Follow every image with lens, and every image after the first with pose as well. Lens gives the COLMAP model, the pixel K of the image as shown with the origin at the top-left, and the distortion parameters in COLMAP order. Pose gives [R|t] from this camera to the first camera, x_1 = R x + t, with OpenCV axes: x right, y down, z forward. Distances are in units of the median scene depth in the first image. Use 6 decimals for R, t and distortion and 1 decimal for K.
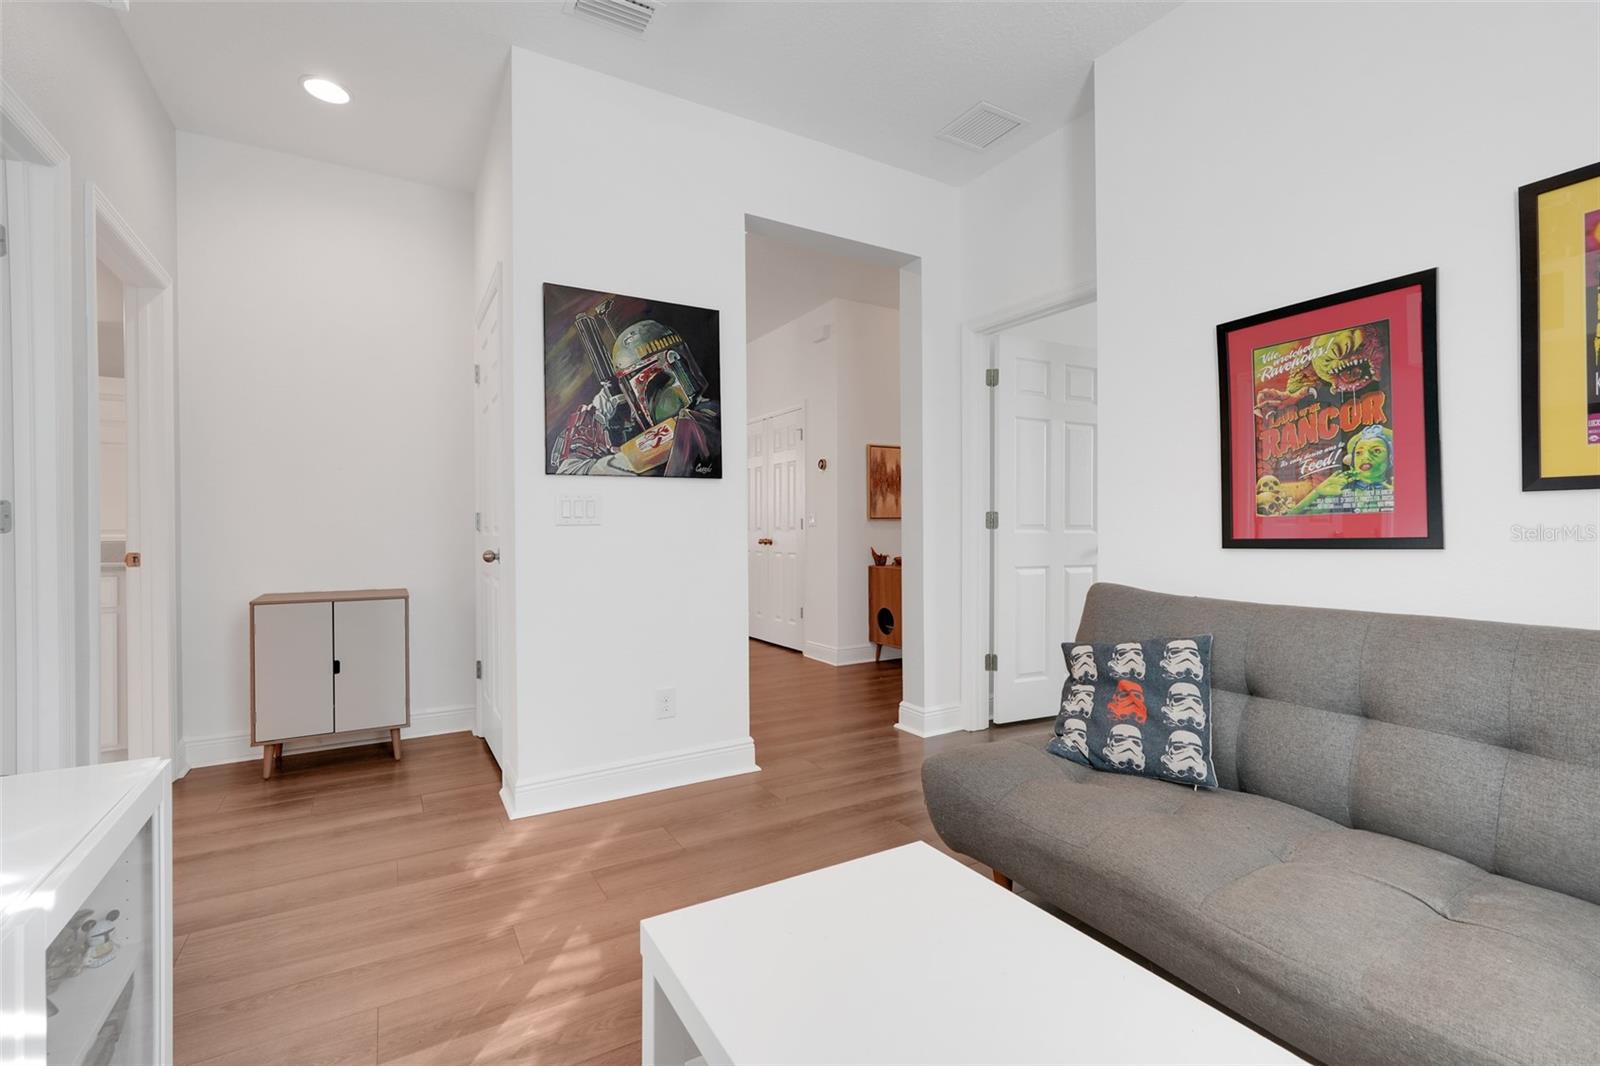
lens RADIAL K [[701.9, 0, 796.7], [0, 701.9, 534.1], [0, 0, 1]] dist [-0.015292, 0.008054]
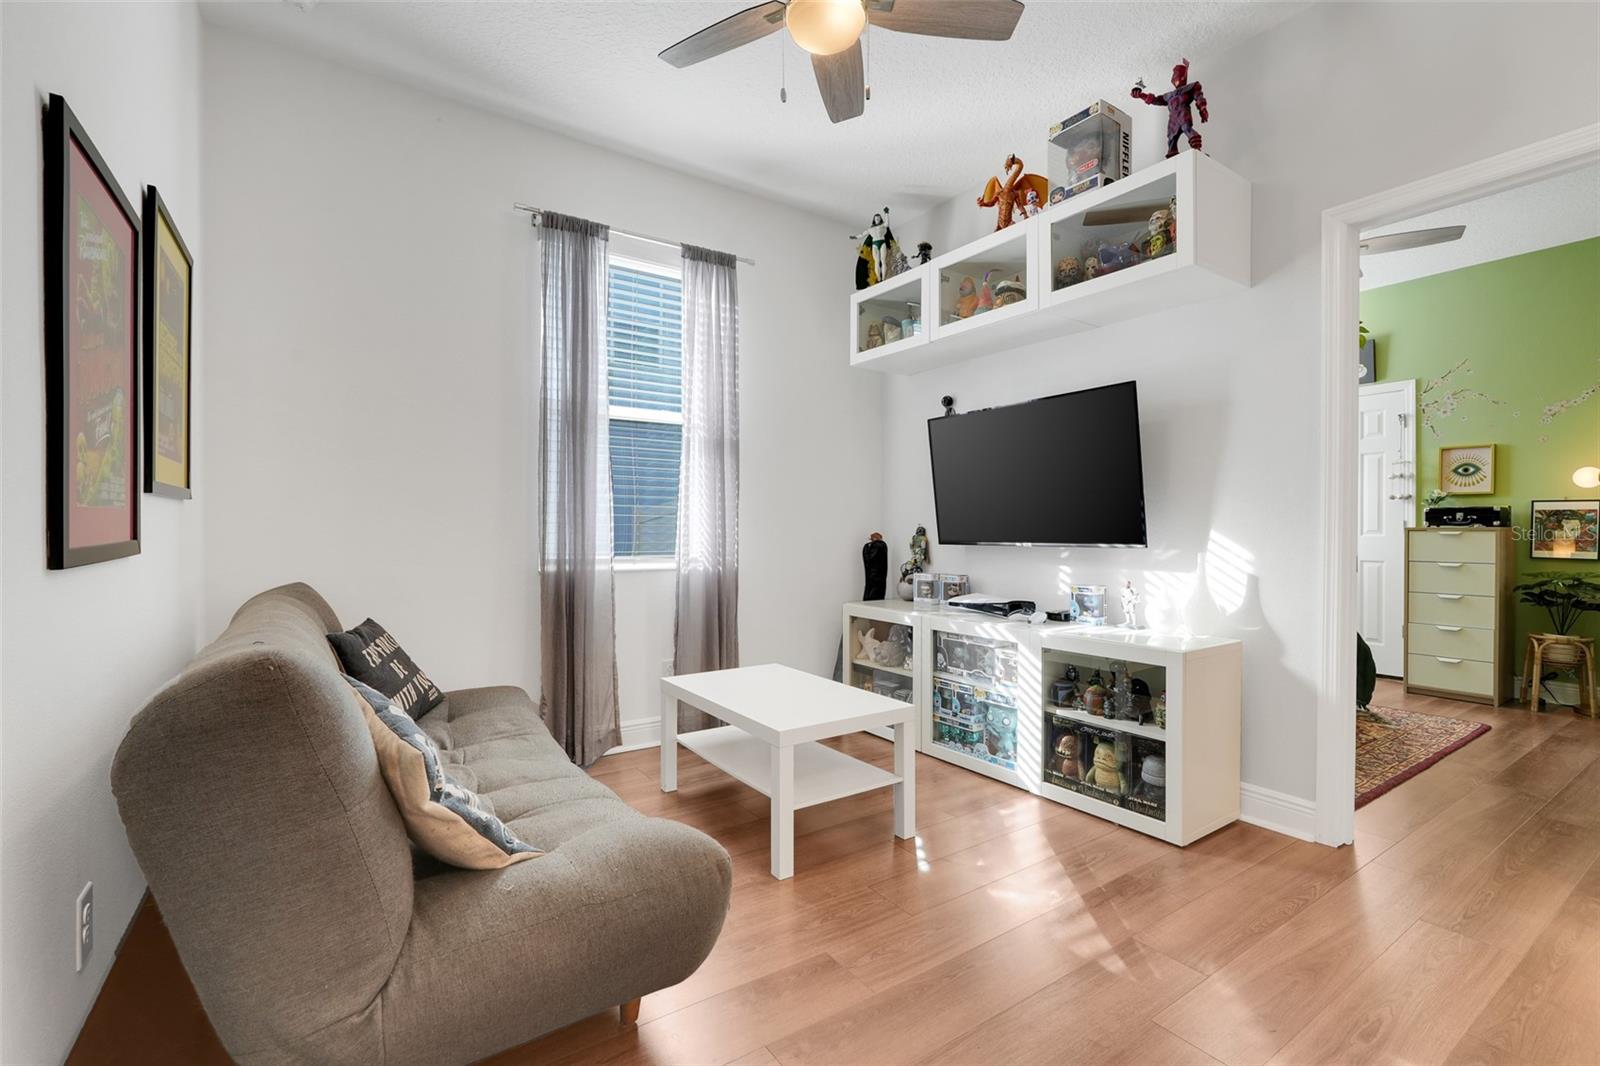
lens RADIAL K [[701.9, 0, 796.7], [0, 701.9, 534.1], [0, 0, 1]] dist [-0.015292, 0.008054]
pose [[-0.998307, 0.002517, -0.058107, 0.148101], [0.002028, 0.999962, 0.008479, -0.007211], [0.058126, 0.008346, -0.998274, 1.656882]]
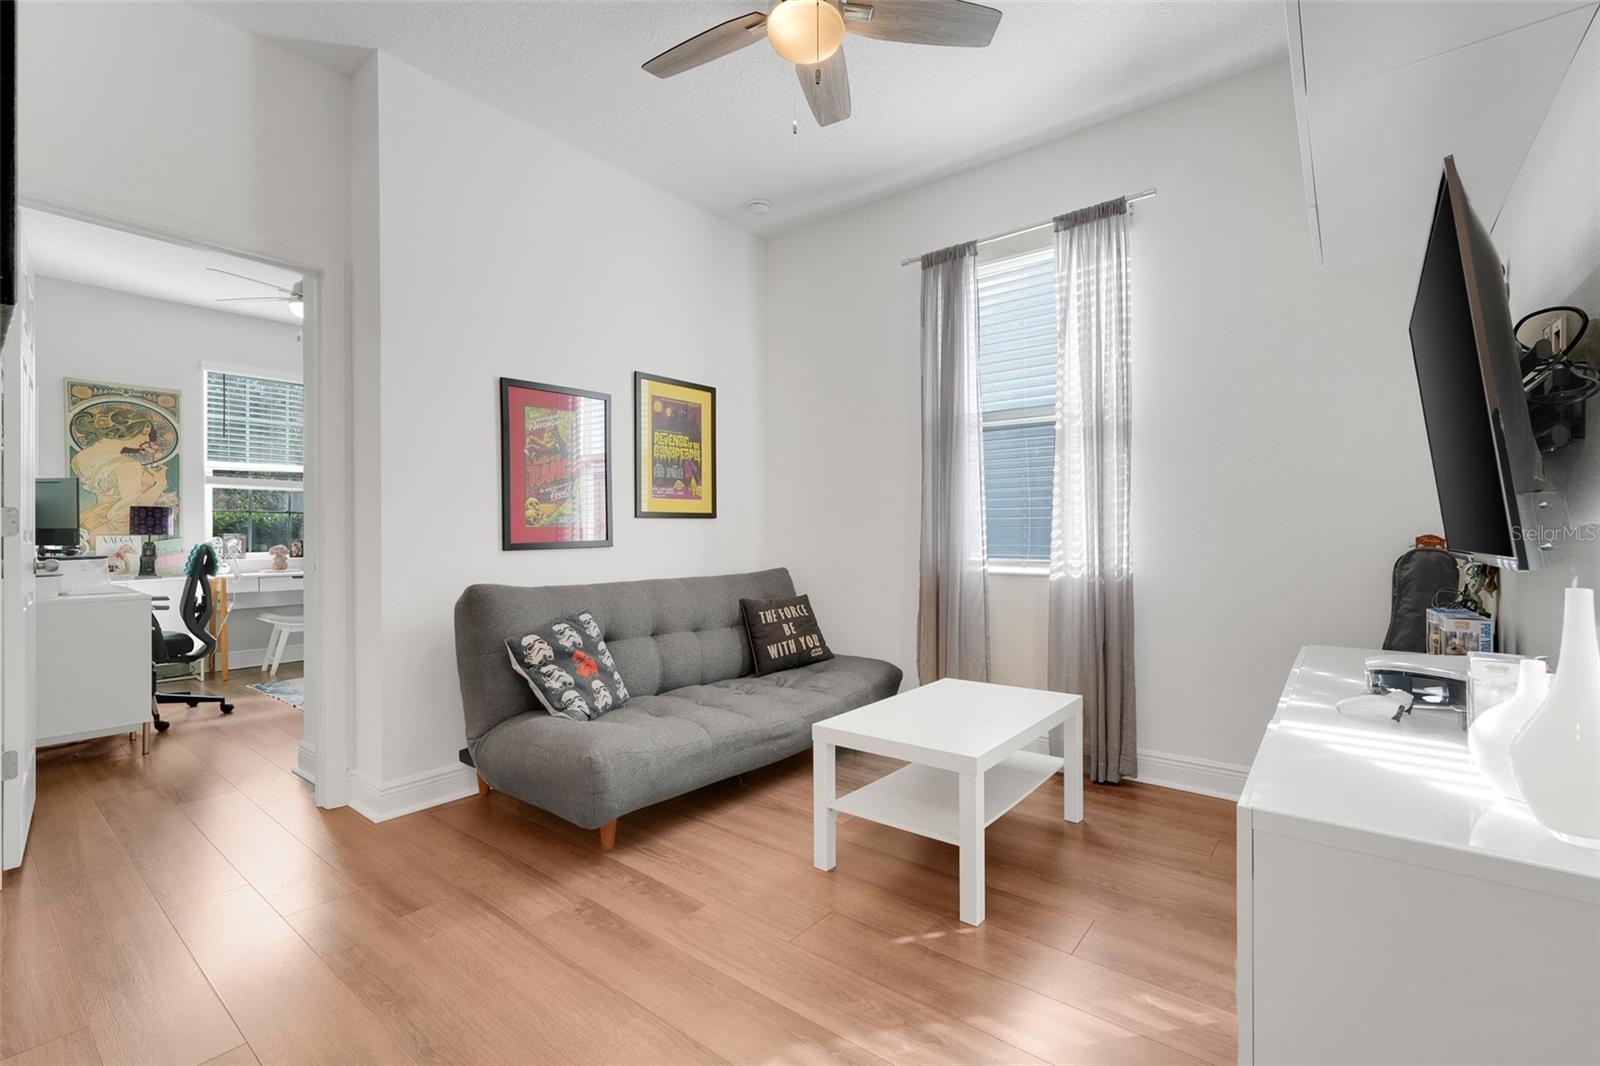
lens RADIAL K [[701.9, 0, 796.7], [0, 701.9, 534.1], [0, 0, 1]] dist [-0.015292, 0.008054]
pose [[-0.346031, 0.007049, 0.938197, -0.876517], [0.010262, 0.999940, -0.003728, 0.000035], [-0.938167, 0.008338, -0.346082, 1.037356]]
